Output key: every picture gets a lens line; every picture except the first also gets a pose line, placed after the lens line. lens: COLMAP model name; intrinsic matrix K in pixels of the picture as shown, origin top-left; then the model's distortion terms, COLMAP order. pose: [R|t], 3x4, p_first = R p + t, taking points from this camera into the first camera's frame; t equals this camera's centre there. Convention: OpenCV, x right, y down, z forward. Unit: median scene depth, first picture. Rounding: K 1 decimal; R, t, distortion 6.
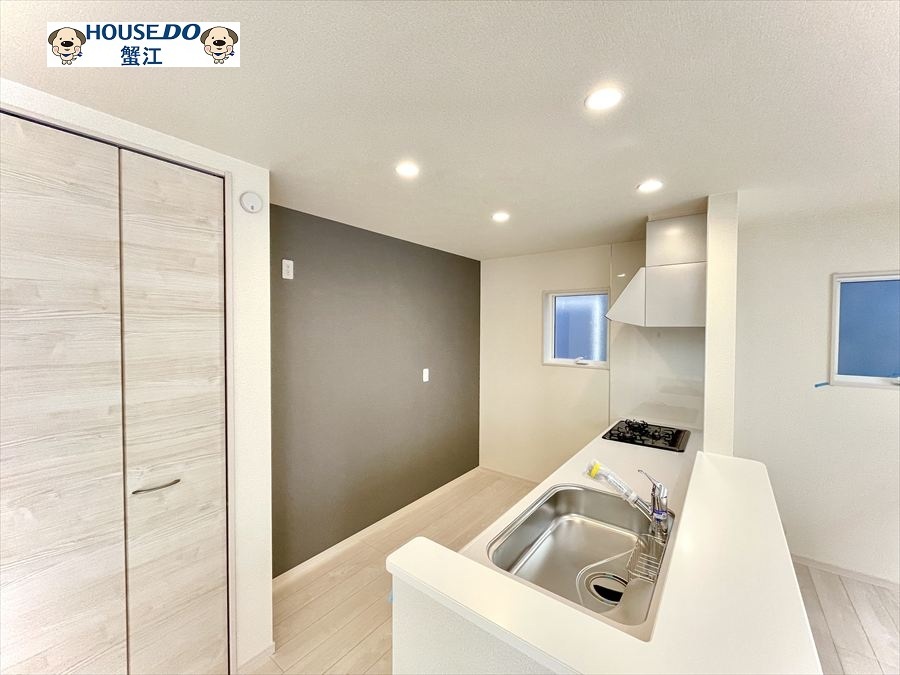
lens RADIAL K [[362.9, 0, 450.1], [0, 362.9, 335.6], [0, 0, 1]] dist [-0.000350, -0.001135]
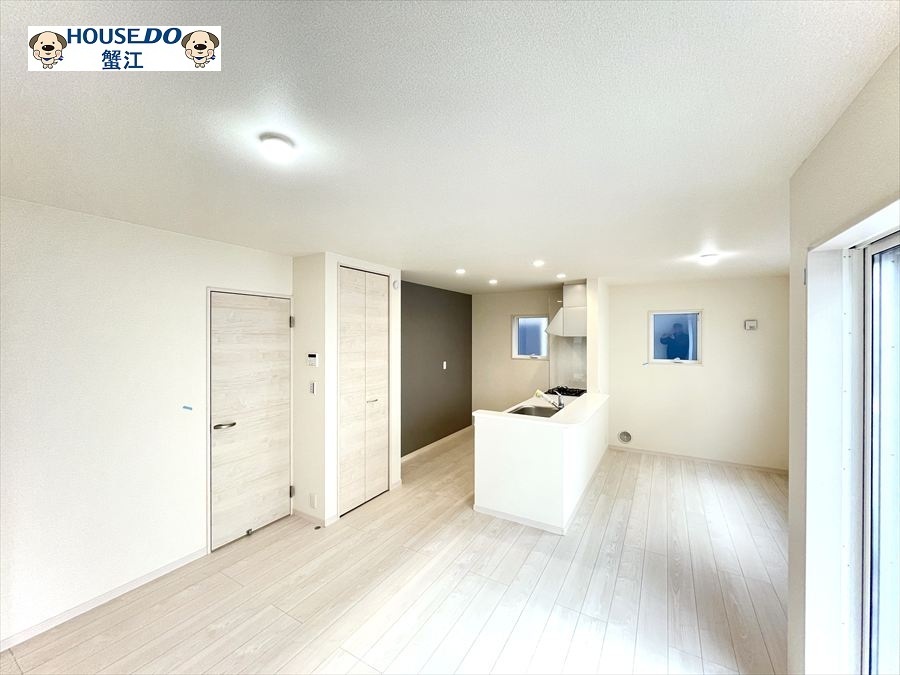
lens RADIAL K [[362.9, 0, 449.6], [0, 362.9, 335.4], [0, 0, 1]] dist [-0.000350, -0.001135]
pose [[0.993589, -0.004584, 0.112958, -0.336503], [0.006984, 0.999758, -0.020862, 0.007637], [-0.112835, 0.021518, 0.993381, -0.977215]]
